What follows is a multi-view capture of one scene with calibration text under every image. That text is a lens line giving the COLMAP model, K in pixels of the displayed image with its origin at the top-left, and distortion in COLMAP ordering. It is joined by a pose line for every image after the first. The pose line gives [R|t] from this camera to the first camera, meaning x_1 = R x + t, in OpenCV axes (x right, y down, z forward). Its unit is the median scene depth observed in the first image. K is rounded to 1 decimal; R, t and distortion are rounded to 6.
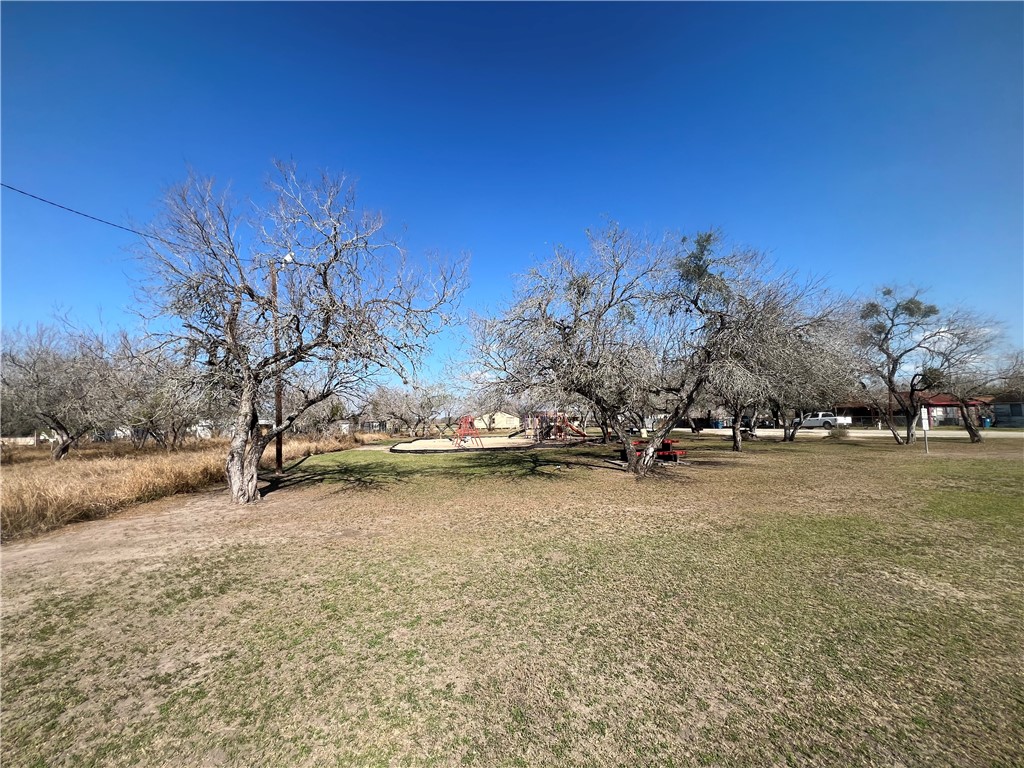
lens RADIAL K [[413.2, 0, 511.9], [0, 413.2, 382.4], [0, 0, 1]] dist [-0.002071, 0.000893]
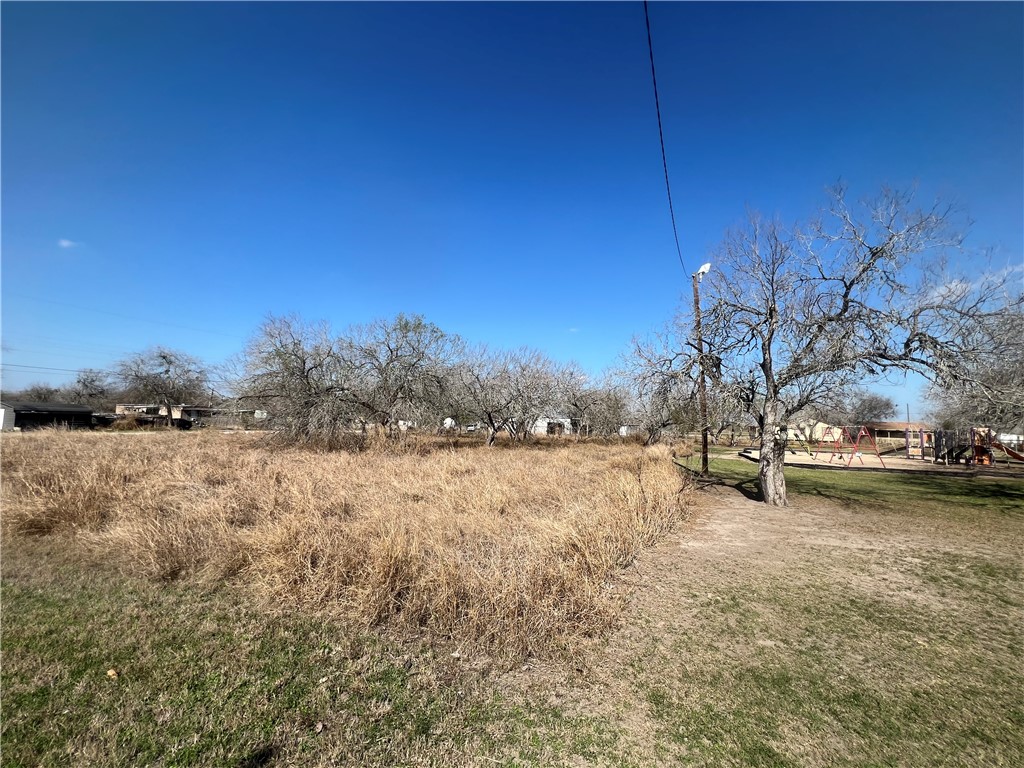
lens RADIAL K [[451.3, 0, 507.1], [0, 451.3, 377.8], [0, 0, 1]] dist [0.002820, 0.000397]
pose [[0.852226, -0.006338, -0.523136, -0.598983], [0.002502, 0.999965, -0.008039, -0.033857], [0.523168, 0.005543, 0.852211, -0.358955]]
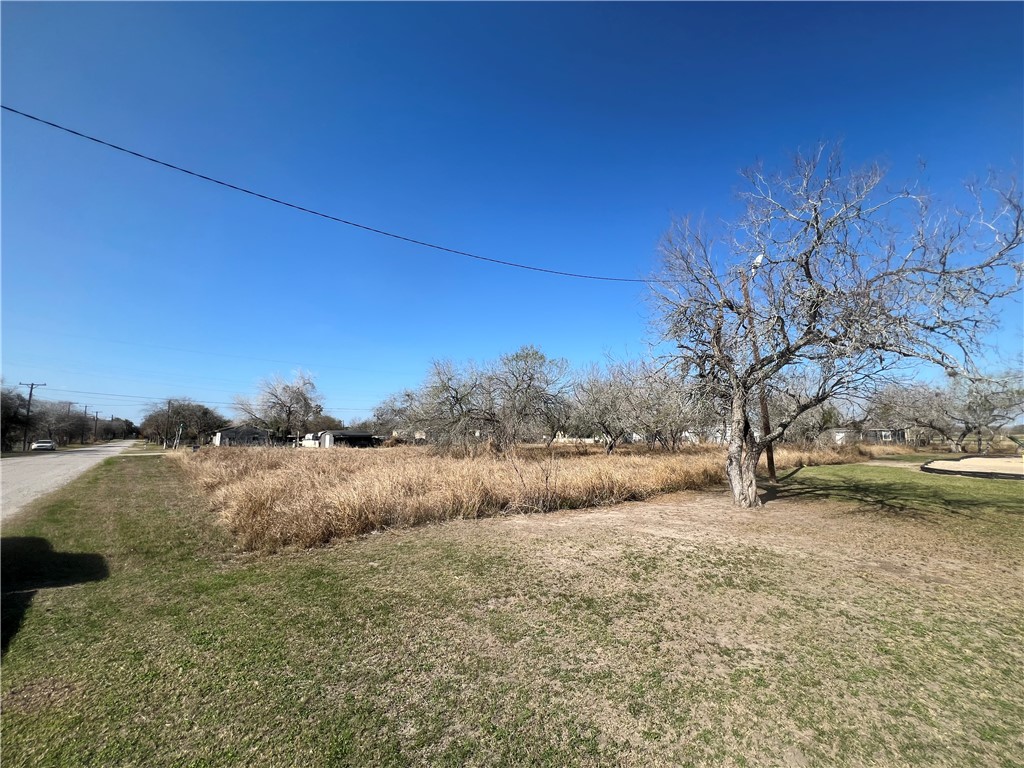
lens RADIAL K [[413.2, 0, 508.3], [0, 413.2, 382.4], [0, 0, 1]] dist [-0.002071, 0.000893]
pose [[0.497795, -0.090354, -0.862575, -0.025592], [0.074038, 0.995355, -0.061535, 0.001339], [0.864129, -0.033232, 0.502172, -0.019534]]
